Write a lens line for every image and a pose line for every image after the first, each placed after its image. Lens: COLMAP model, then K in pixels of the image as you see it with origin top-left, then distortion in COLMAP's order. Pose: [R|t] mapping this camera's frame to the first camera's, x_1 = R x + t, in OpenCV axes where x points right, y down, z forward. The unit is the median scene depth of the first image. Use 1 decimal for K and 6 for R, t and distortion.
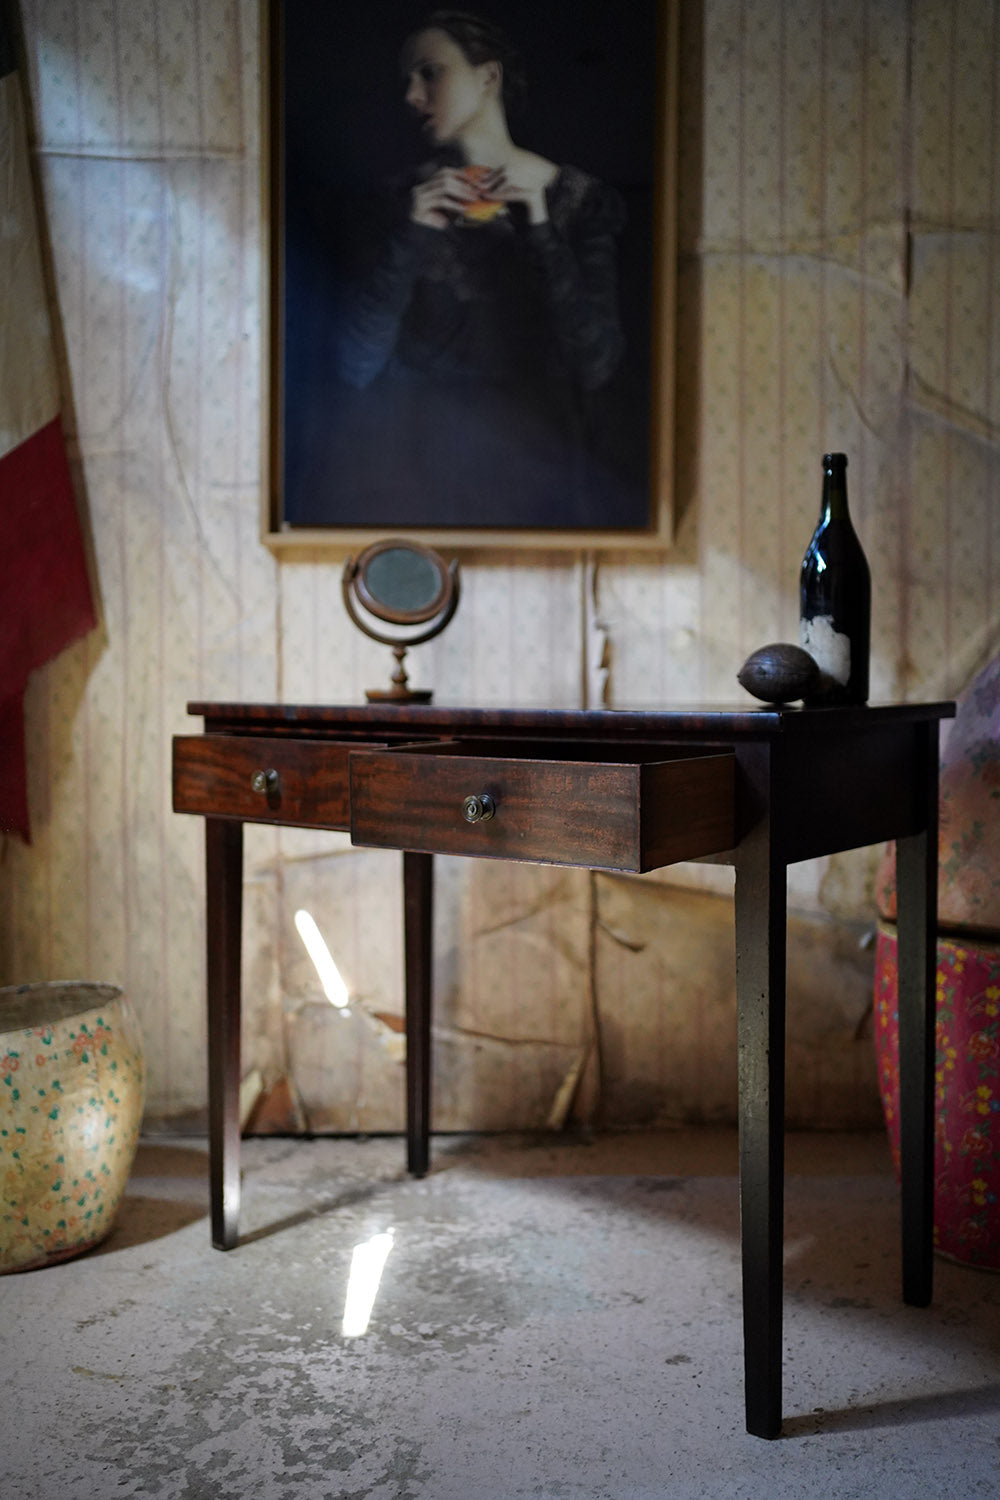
lens RADIAL K [[1516.8, 0, 500.4], [0, 1516.8, 764.4], [0, 0, 1]] dist [0.025565, 0.000000]
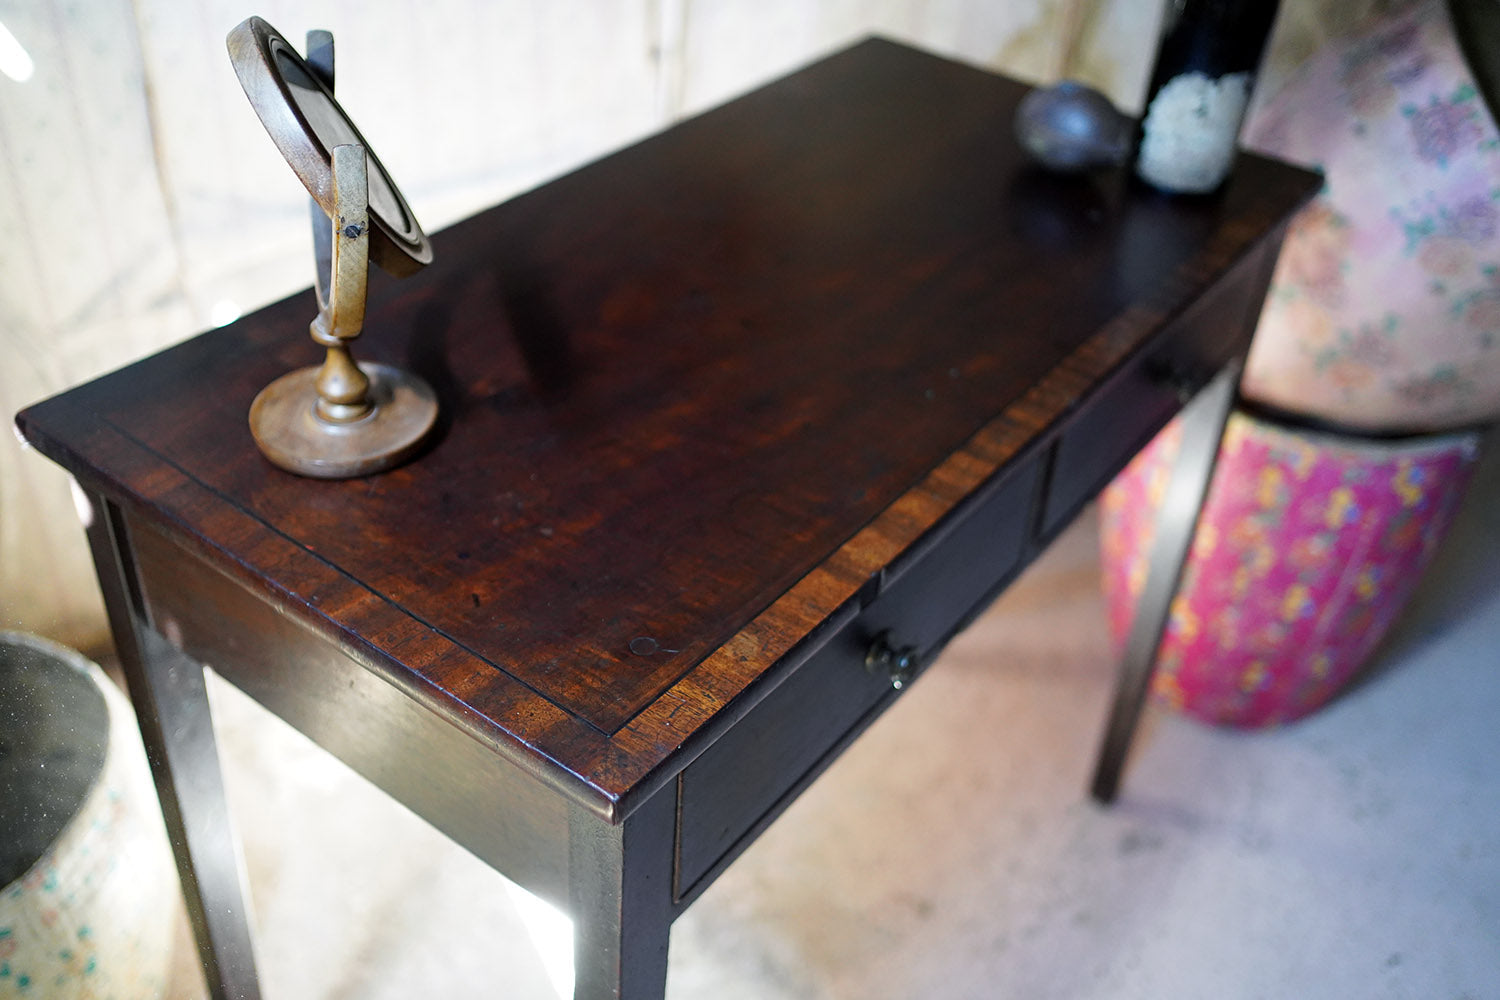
lens RADIAL K [[1516.8, 0, 756.8], [0, 1516.8, 499.6], [0, 0, 1]] dist [0.025565, 0.000000]
pose [[0.905616, -0.208040, 0.369567, -0.240324], [-0.029927, 0.837895, 0.545010, -0.267491], [-0.423042, -0.504629, 0.752585, 0.525425]]
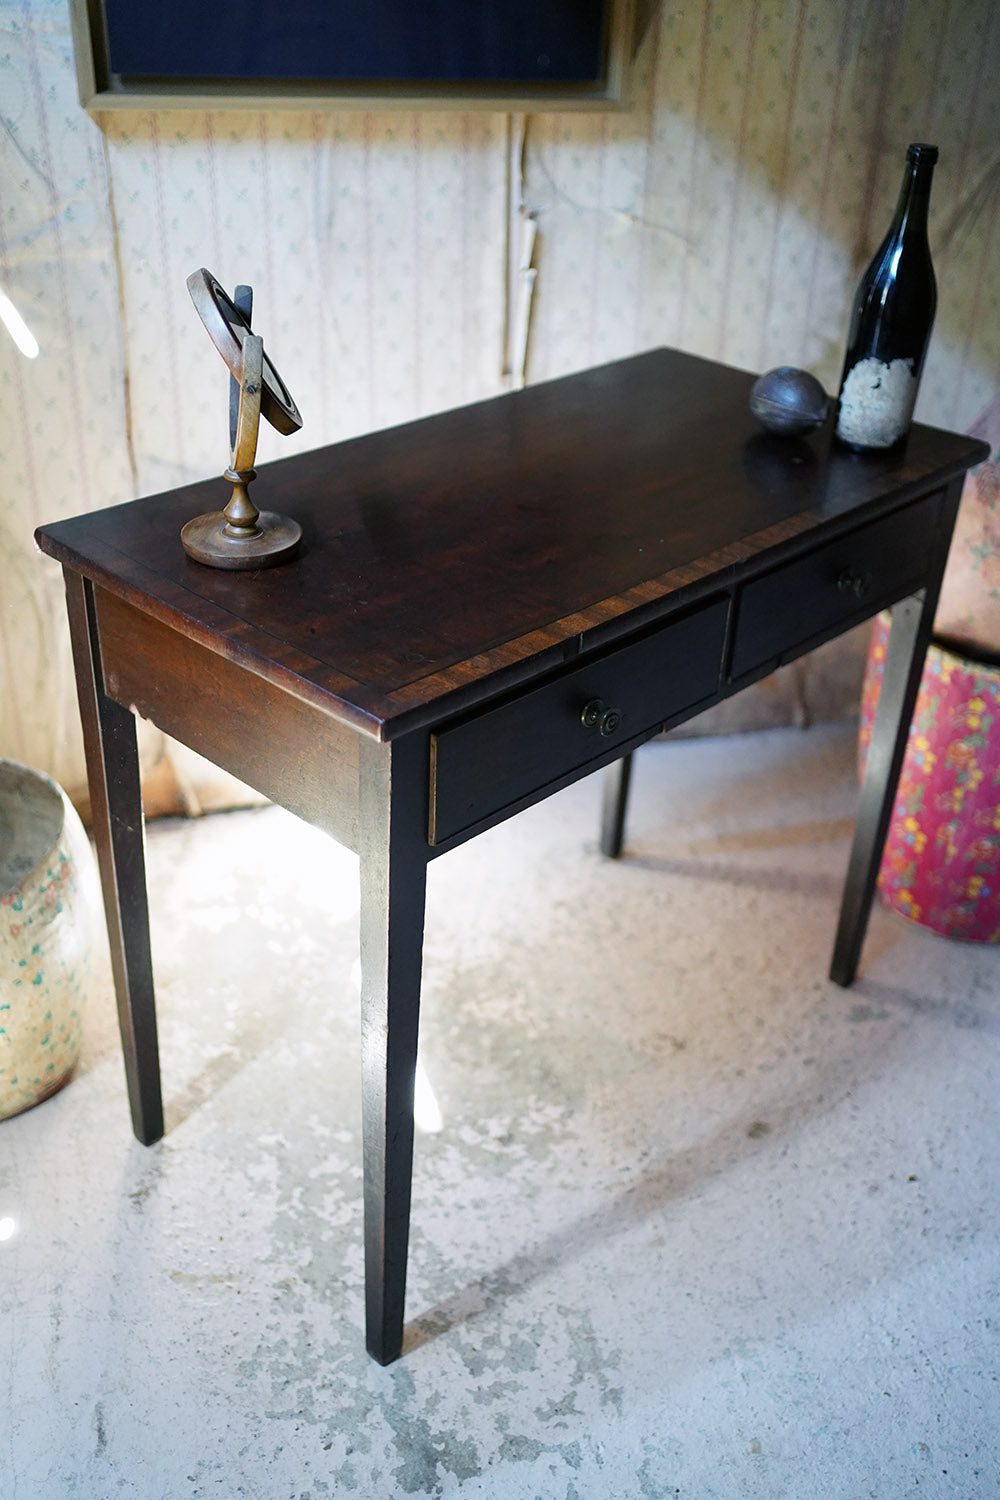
lens RADIAL K [[1516.8, 0, 503.2], [0, 1516.8, 762.1], [0, 0, 1]] dist [0.025565, 0.000000]
pose [[0.950236, -0.126983, 0.284477, -0.274787], [-0.020050, 0.886336, 0.462608, -0.268012], [-0.310886, -0.445291, 0.839682, 0.274014]]
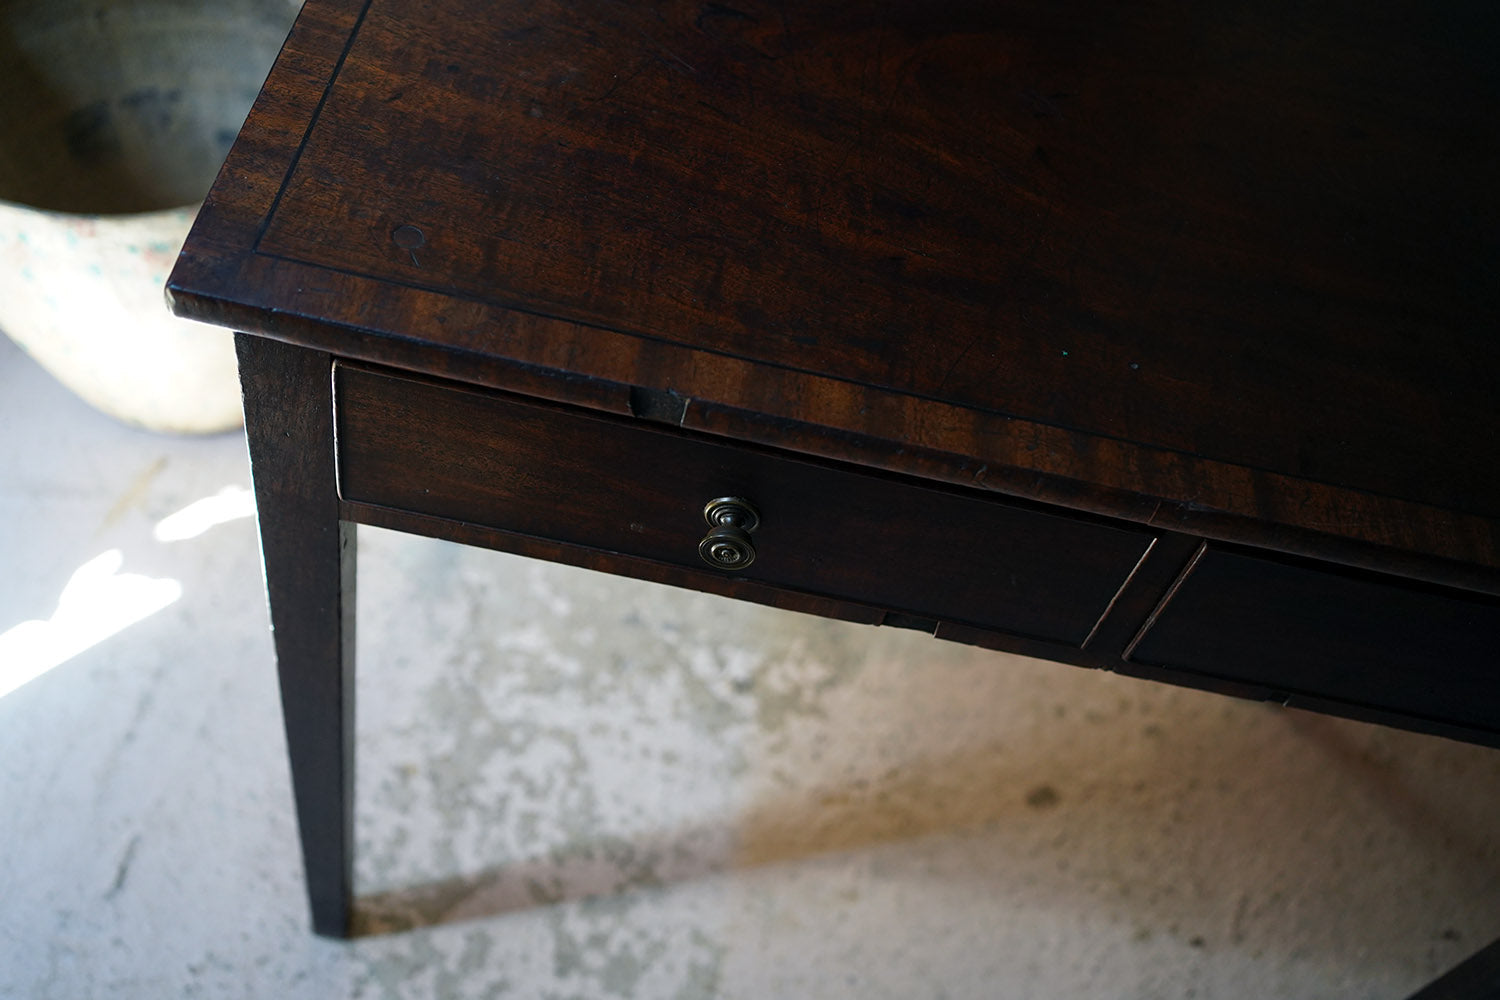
lens RADIAL K [[1516.8, 0, 760.1], [0, 1516.8, 501.0], [0, 0, 1]] dist [0.025565, 0.000000]
pose [[0.980397, 0.167025, 0.104517, -0.126576], [-0.187877, 0.632682, 0.751276, -0.256452], [0.059356, -0.756185, 0.651660, 0.526142]]
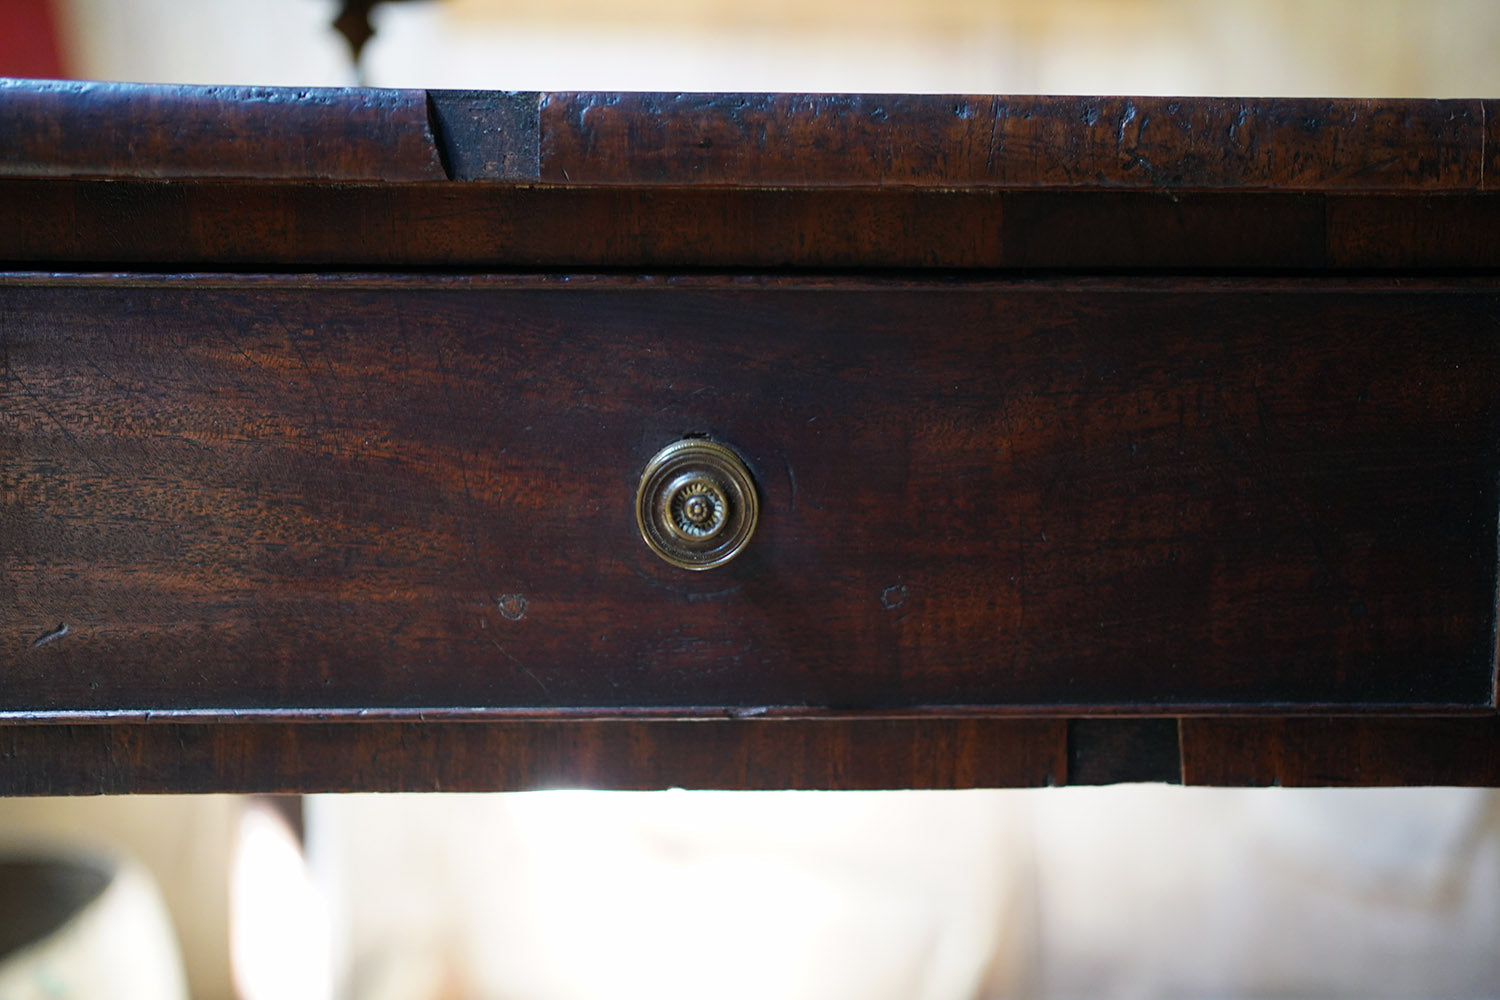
lens RADIAL K [[1506.0, 0, 757.8], [0, 1506.0, 495.3], [0, 0, 1]] dist [0.020845, 0.000000]
pose [[0.996985, -0.008462, 0.077134, -0.100834], [0.004578, 0.998719, 0.050383, 0.011027], [-0.077462, -0.049878, 0.995747, 0.582320]]
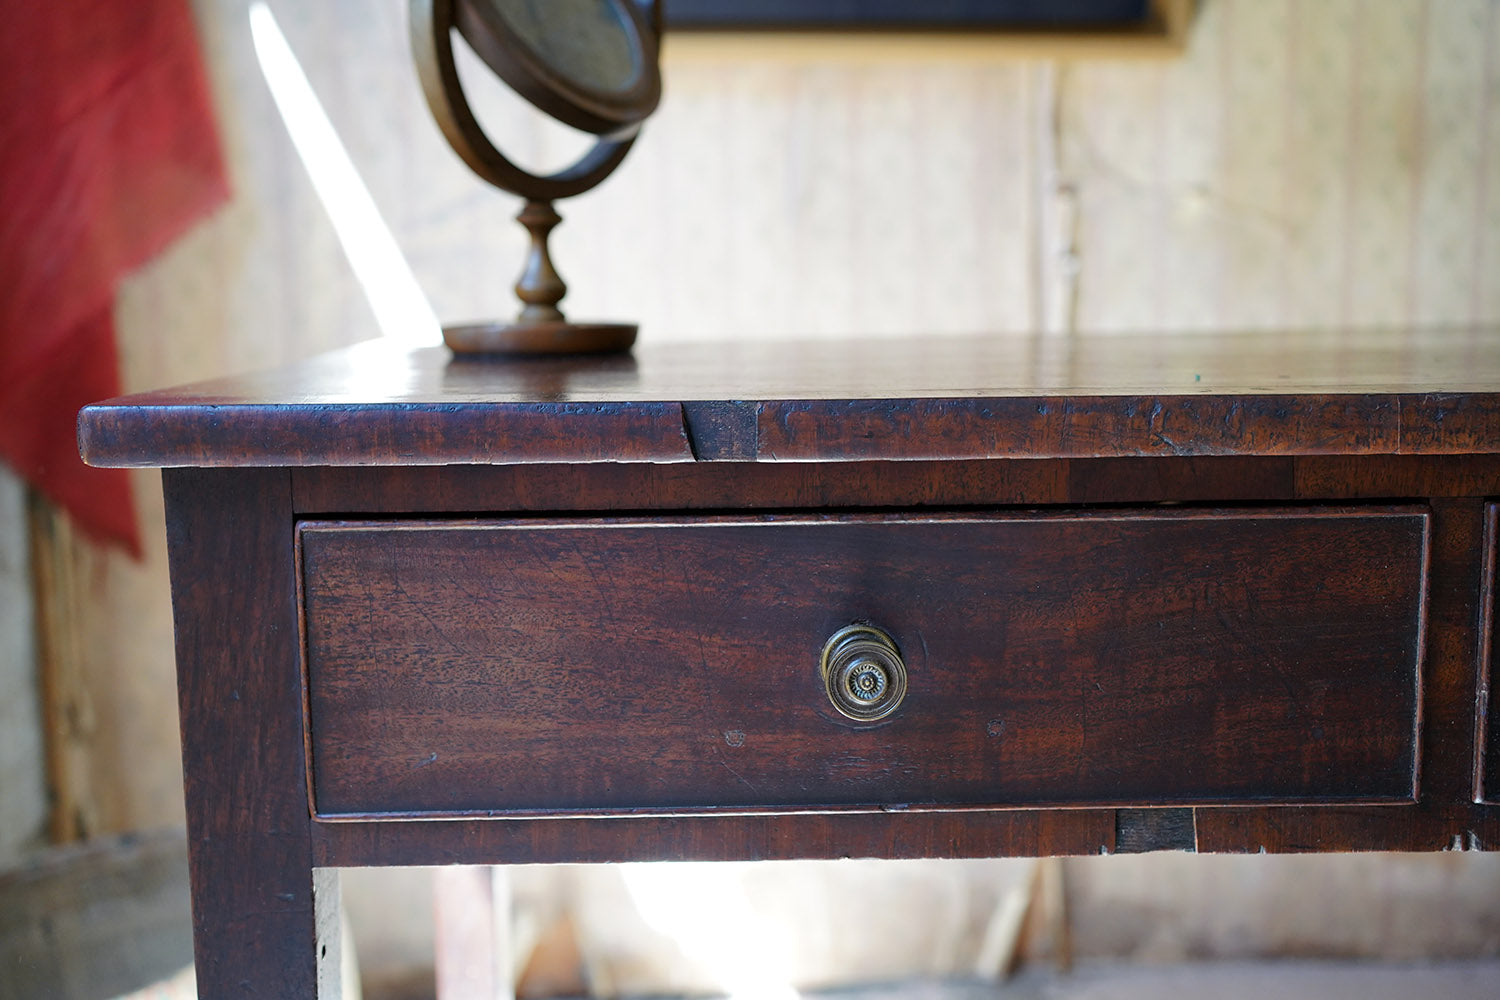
lens RADIAL K [[1516.8, 0, 758.7], [0, 1516.8, 498.1], [0, 0, 1]] dist [0.025565, 0.000000]
pose [[0.998093, -0.023989, 0.056884, -0.125819], [0.018785, 0.995736, 0.090320, -0.031915], [-0.058808, -0.089079, 0.994287, 0.503691]]
